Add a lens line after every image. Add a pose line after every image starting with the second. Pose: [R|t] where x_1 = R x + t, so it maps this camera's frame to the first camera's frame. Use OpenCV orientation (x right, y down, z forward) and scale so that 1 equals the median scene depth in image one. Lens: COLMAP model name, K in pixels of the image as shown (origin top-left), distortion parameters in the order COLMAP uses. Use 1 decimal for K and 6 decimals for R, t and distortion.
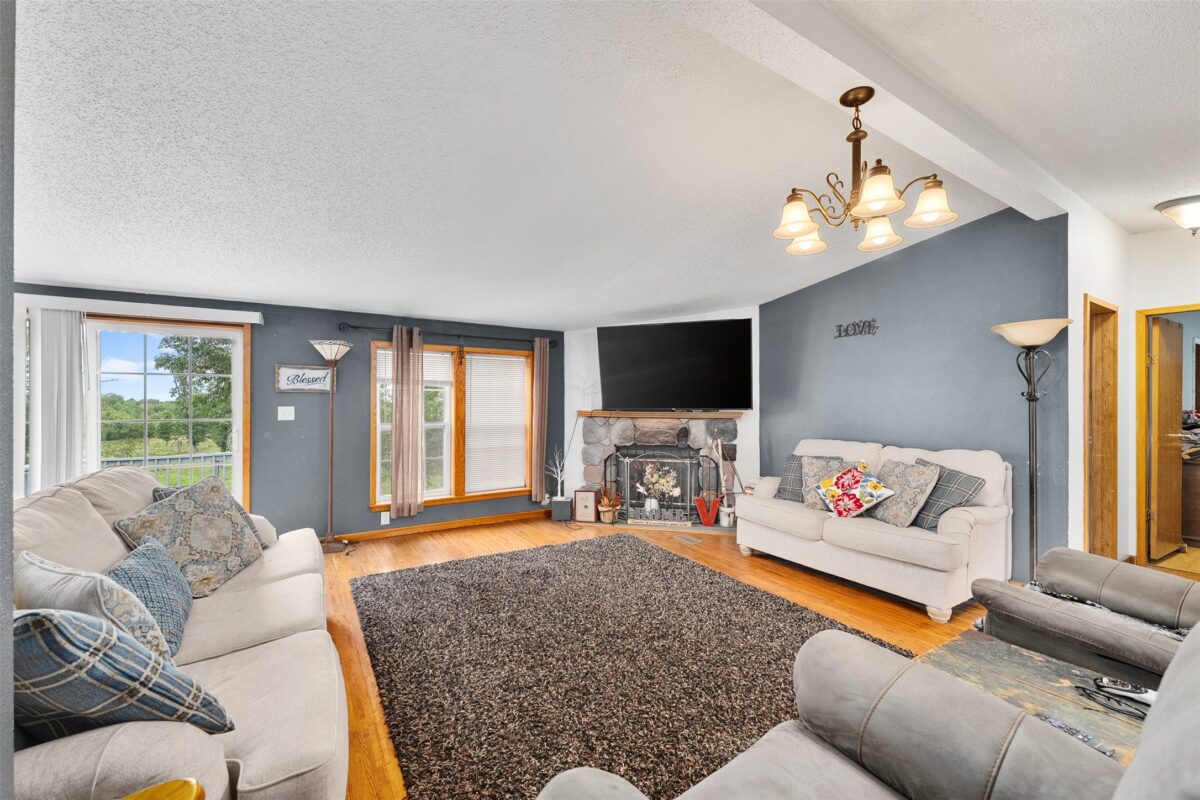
lens RADIAL K [[480.6, 0, 591.6], [0, 480.6, 403.4], [0, 0, 1]] dist [0.001657, 0.000009]
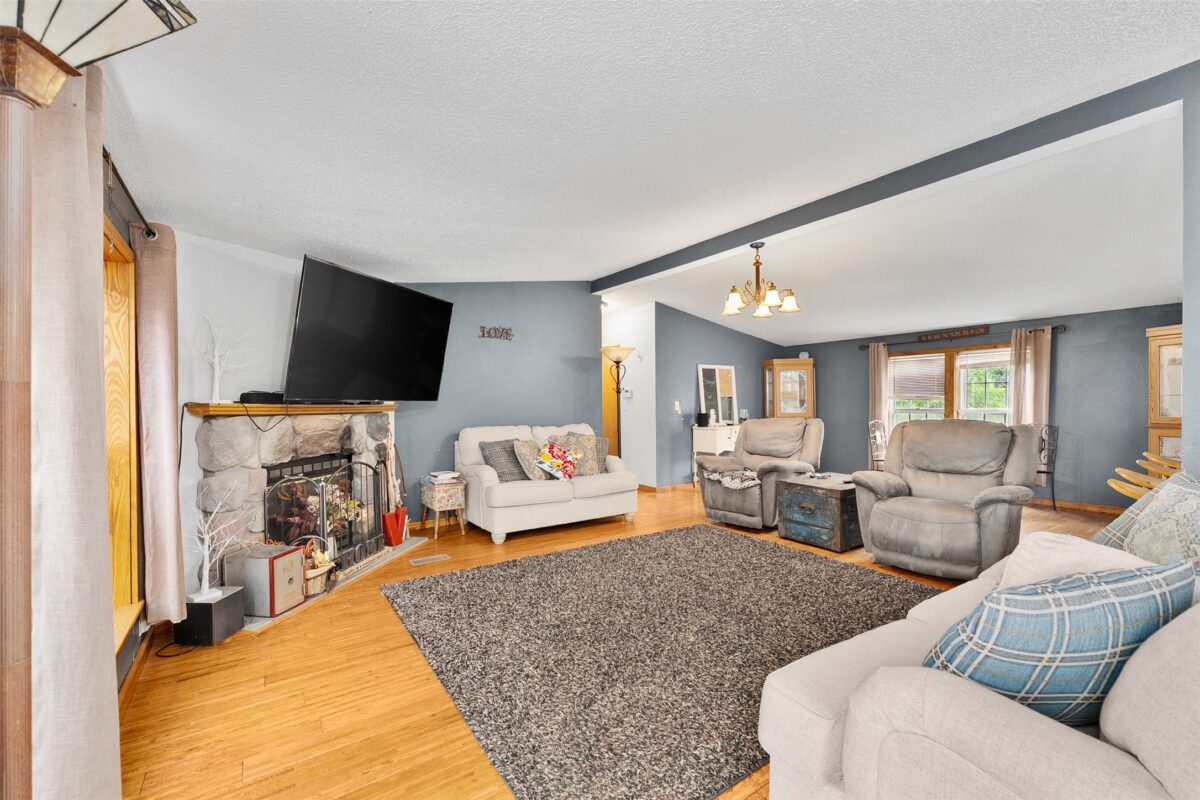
lens RADIAL K [[480.6, 0, 587.0], [0, 480.6, 408.8], [0, 0, 1]] dist [0.001657, 0.000009]
pose [[-0.045149, -0.013259, 0.998892, -0.633252], [0.004976, 0.999897, 0.013498, 0.018859], [-0.998968, 0.005580, -0.045078, 0.785861]]
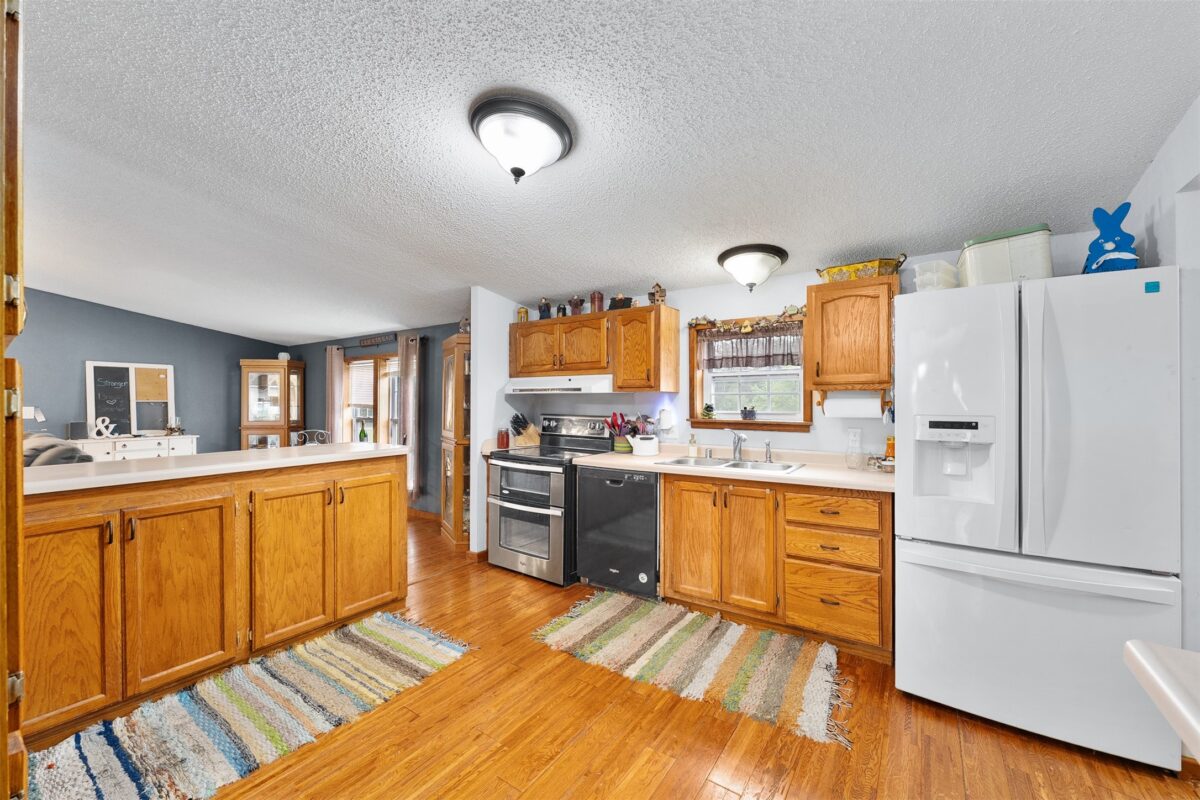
lens RADIAL K [[480.6, 0, 601.9], [0, 480.6, 405.1], [0, 0, 1]] dist [0.001657, 0.000009]
pose [[-0.388376, -0.004554, 0.921490, -0.723026], [-0.008661, 0.999962, 0.001291, -0.002071], [-0.921460, -0.007480, -0.388401, -0.346402]]
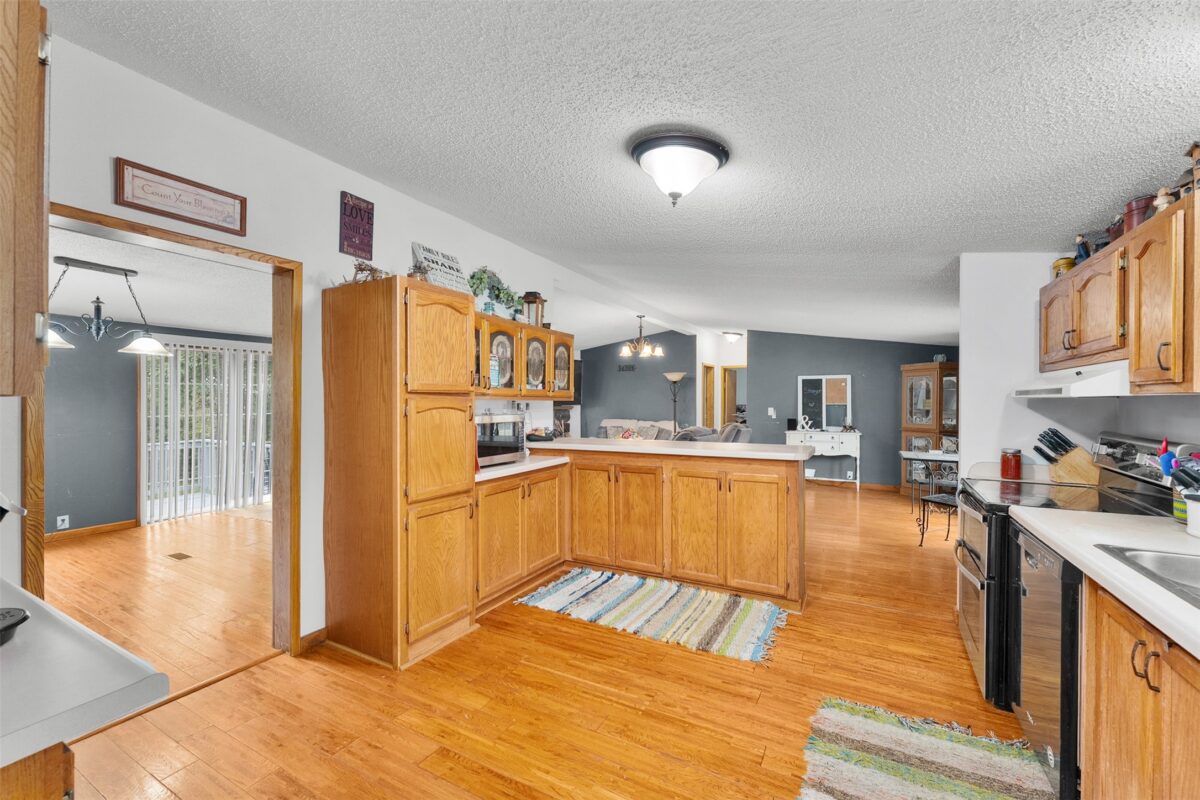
lens RADIAL K [[480.6, 0, 584.8], [0, 480.6, 402.0], [0, 0, 1]] dist [0.001657, 0.000009]
pose [[0.885345, 0.000218, 0.464935, -0.592560], [-0.004510, 0.999957, 0.008118, -0.016657], [-0.464913, -0.009284, 0.885308, -0.789164]]
